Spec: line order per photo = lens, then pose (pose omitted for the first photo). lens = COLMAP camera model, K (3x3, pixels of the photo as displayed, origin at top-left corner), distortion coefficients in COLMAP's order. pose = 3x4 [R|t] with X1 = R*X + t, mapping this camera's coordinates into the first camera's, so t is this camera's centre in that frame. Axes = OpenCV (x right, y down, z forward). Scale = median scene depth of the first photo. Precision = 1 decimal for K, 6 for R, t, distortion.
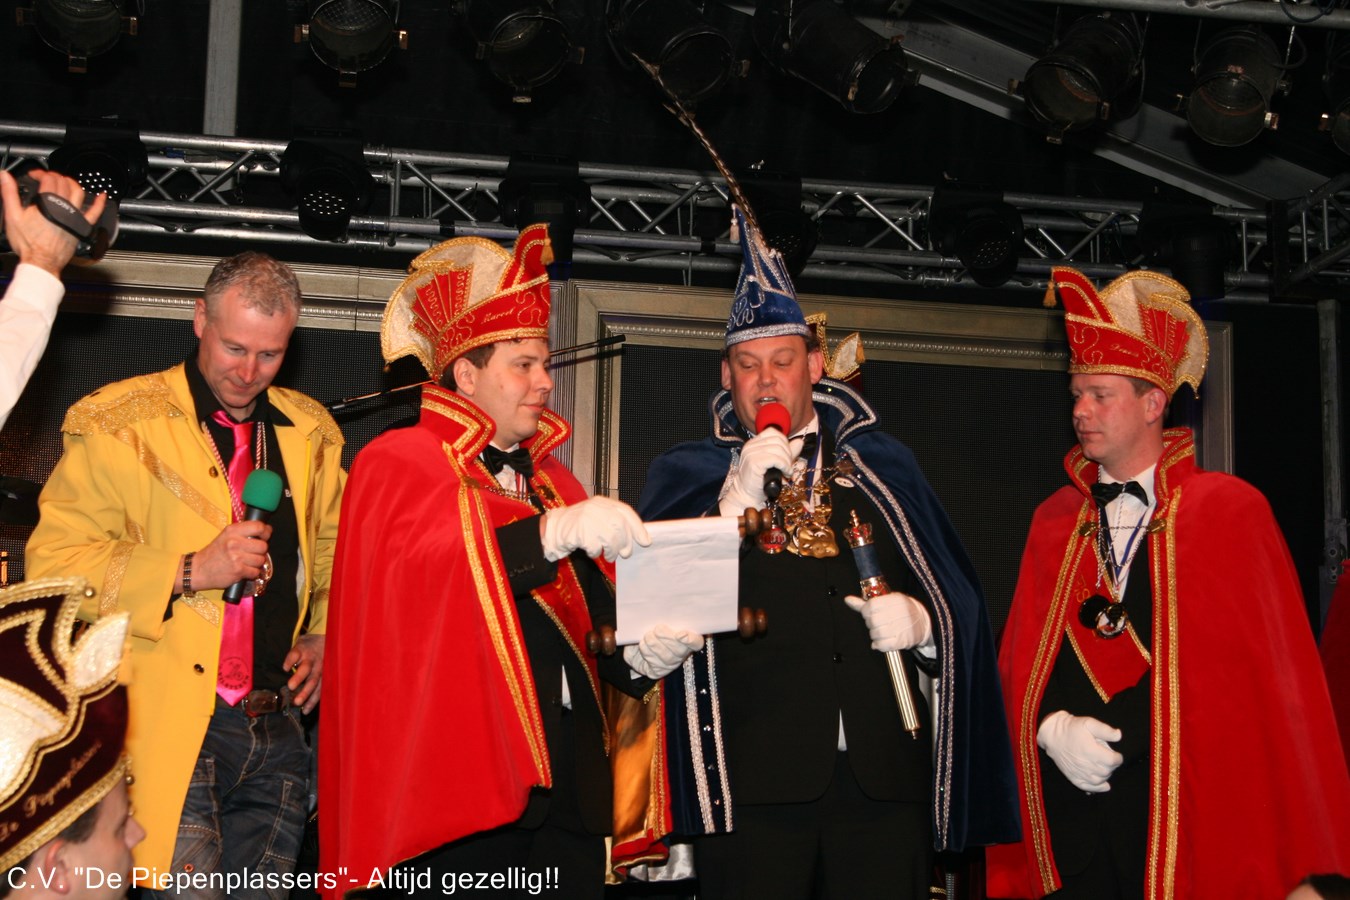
lens RADIAL K [[2295.9, 0, 675.0], [0, 2295.9, 450.0], [0, 0, 1]] dist [-0.027783, 0.097618]
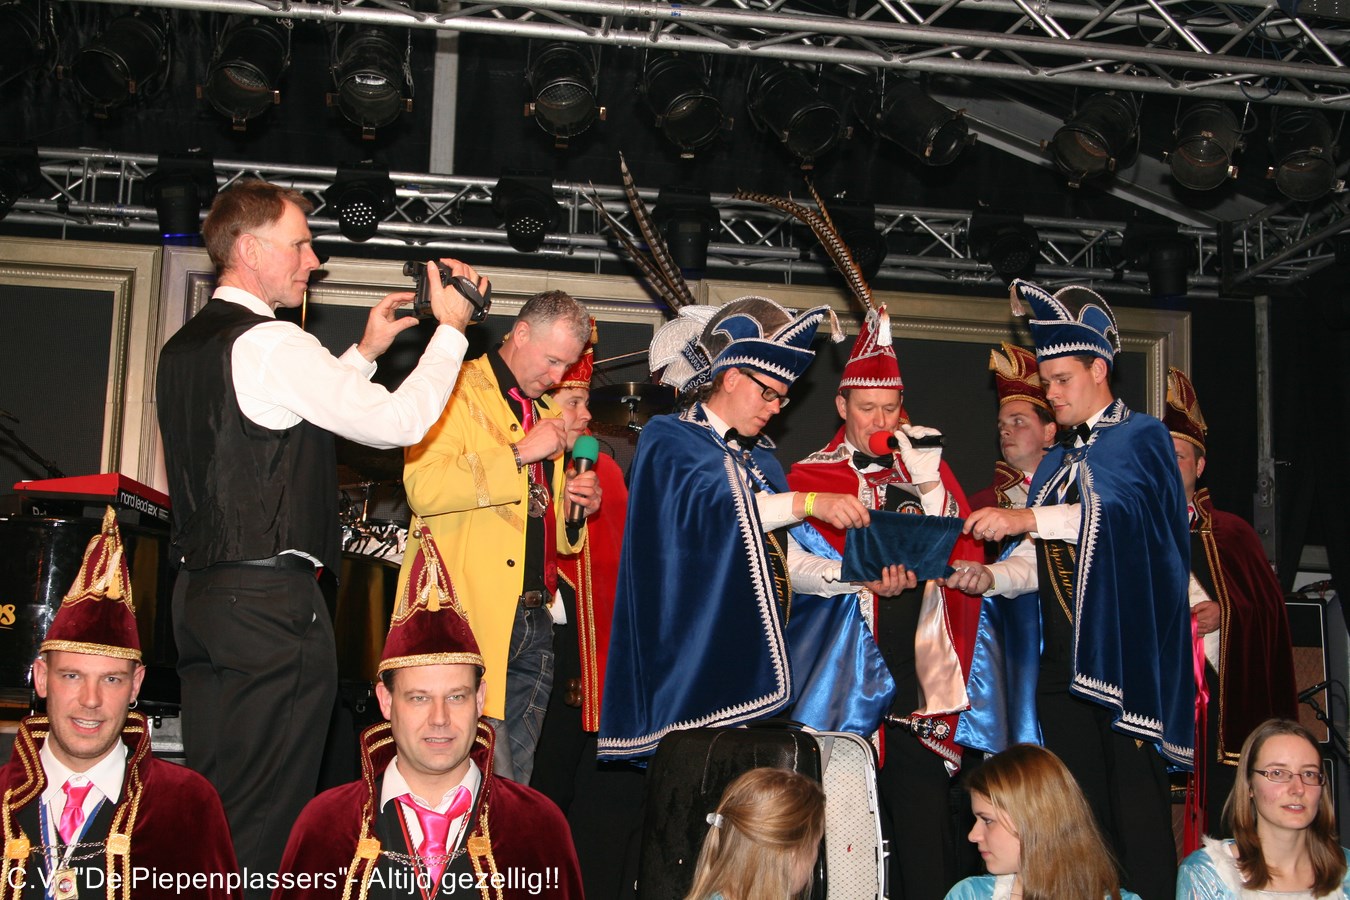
lens RADIAL K [[1758.9, 0, 675.0], [0, 1758.9, 450.0], [0, 0, 1]] dist [-0.104489, 0.084629]
pose [[0.999487, 0.003969, -0.031790, -0.028521], [-0.002868, 0.999397, 0.034594, -0.009709], [0.031908, -0.034485, 0.998896, -0.037073]]
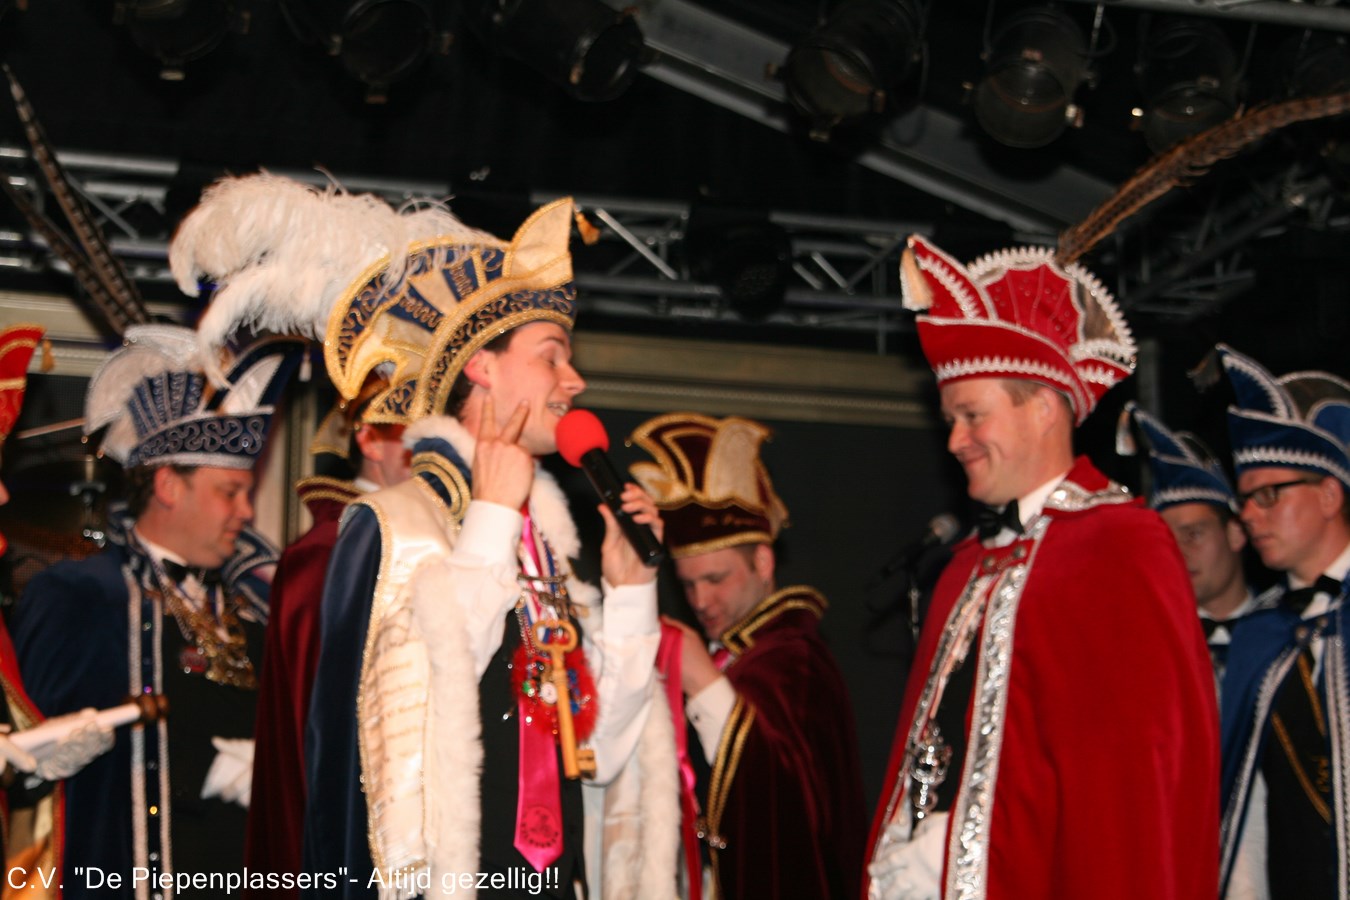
lens RADIAL K [[2618.1, 0, 670.9], [0, 2618.1, 452.6], [0, 0, 1]] dist [0.014494, 0.081059]
pose [[0.995706, 0.001938, 0.092548, 0.017209], [0.000952, 0.999513, -0.031176, 0.007516], [-0.092564, 0.031130, 0.995220, 0.042745]]
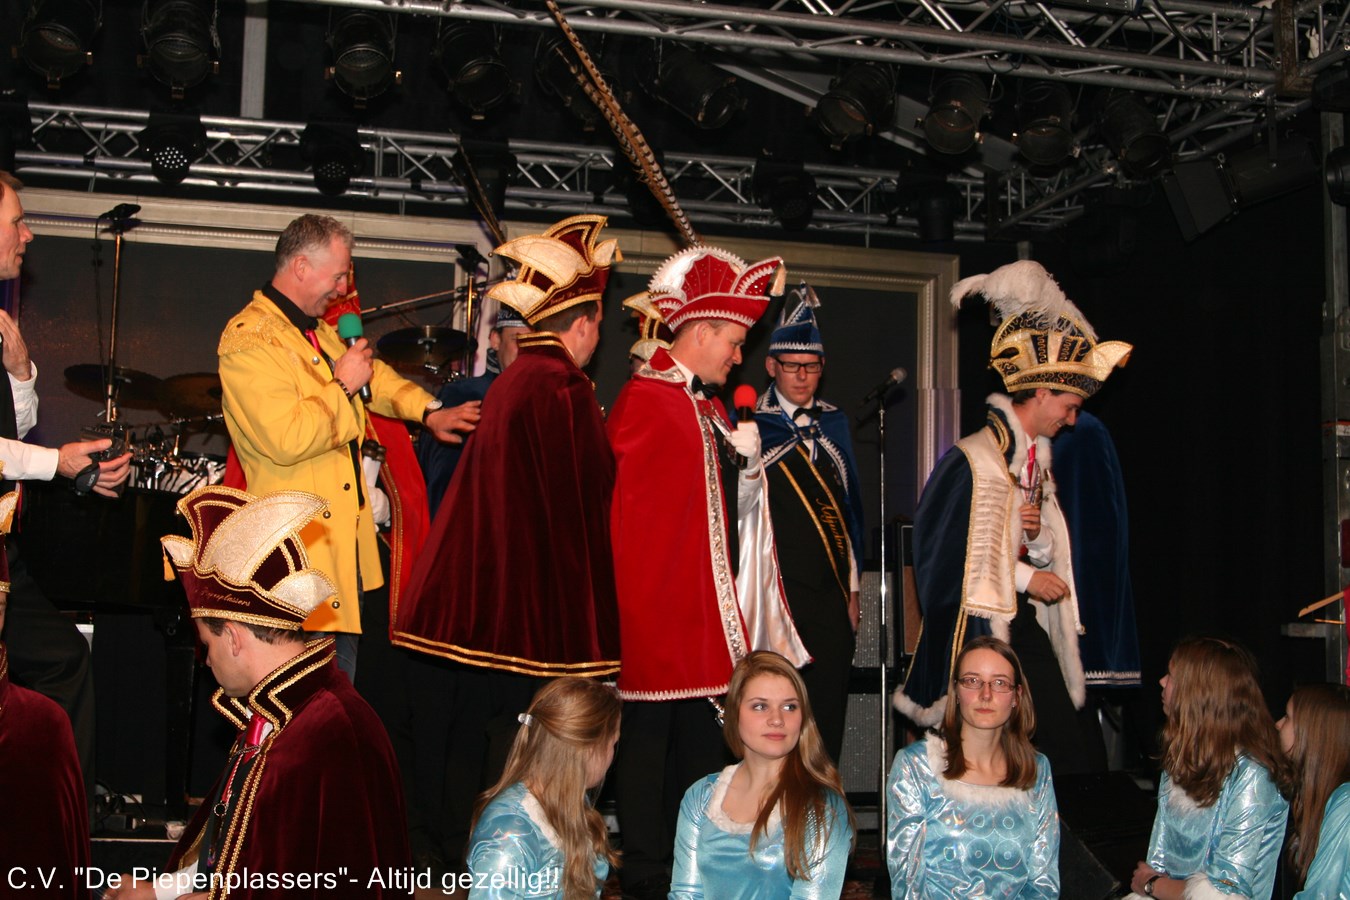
lens RADIAL K [[1758.9, 0, 675.0], [0, 1758.9, 450.0], [0, 0, 1]] dist [-0.104489, 0.084629]
pose [[0.997756, 0.006231, 0.066666, -0.009878], [-0.011846, 0.996381, 0.084167, -0.025440], [-0.065901, -0.084768, 0.994219, -0.104885]]
